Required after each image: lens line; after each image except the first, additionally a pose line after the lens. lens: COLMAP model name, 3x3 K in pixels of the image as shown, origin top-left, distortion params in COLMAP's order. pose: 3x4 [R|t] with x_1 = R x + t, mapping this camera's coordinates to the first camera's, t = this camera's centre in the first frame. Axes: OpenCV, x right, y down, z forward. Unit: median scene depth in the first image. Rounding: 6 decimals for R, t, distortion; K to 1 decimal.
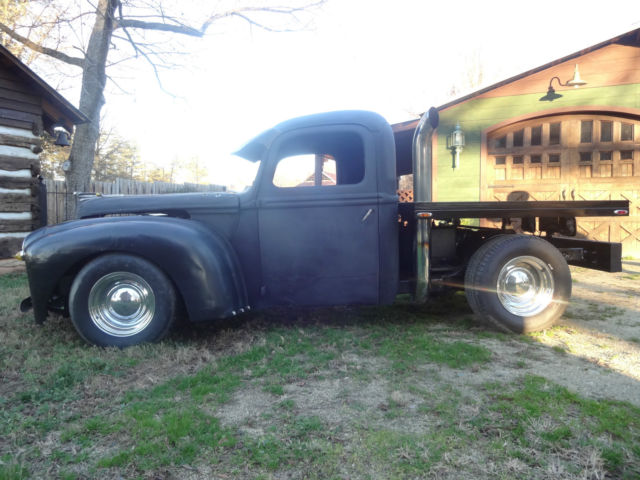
lens RADIAL K [[473.3, 0, 314.8], [0, 473.3, 236.3], [0, 0, 1]] dist [-0.013808, 0.004944]
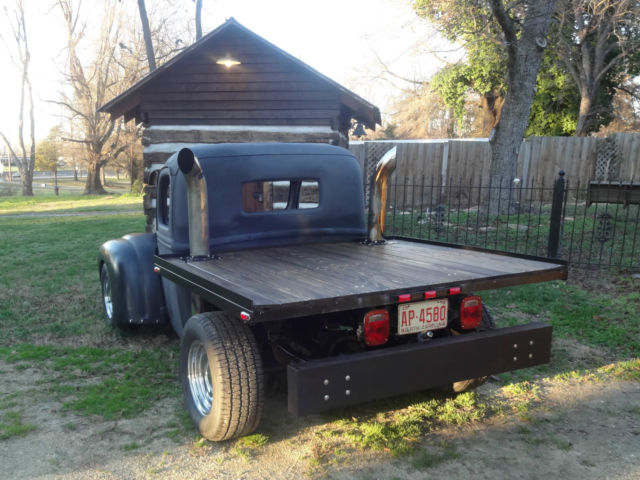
lens RADIAL K [[612.8, 0, 254.3], [0, 612.8, 300.5], [0, 0, 1]] dist [-0.017740, 0.000000]
pose [[0.327992, 0.208373, -0.921413, 1.382585], [-0.036958, 0.977454, 0.207891, -0.237064], [0.943957, -0.034133, 0.328298, 0.739564]]
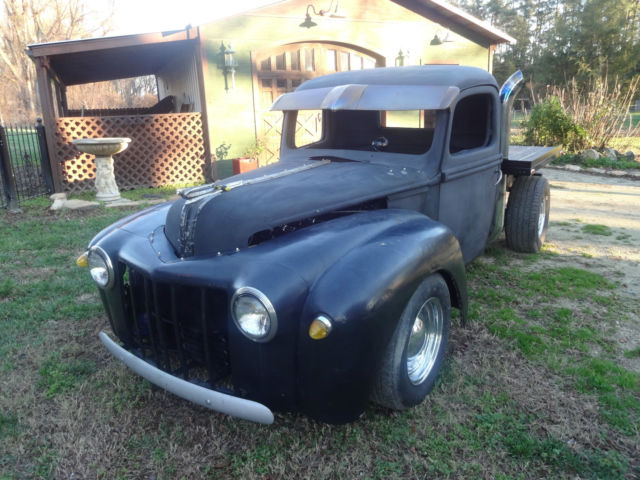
lens RADIAL K [[473.3, 0, 309.4], [0, 473.3, 236.9], [0, 0, 1]] dist [-0.013808, 0.004944]
pose [[0.646297, -0.216466, 0.731740, -0.947954], [0.062635, 0.970734, 0.231845, -0.181352], [-0.760511, -0.104008, 0.640941, 0.627494]]
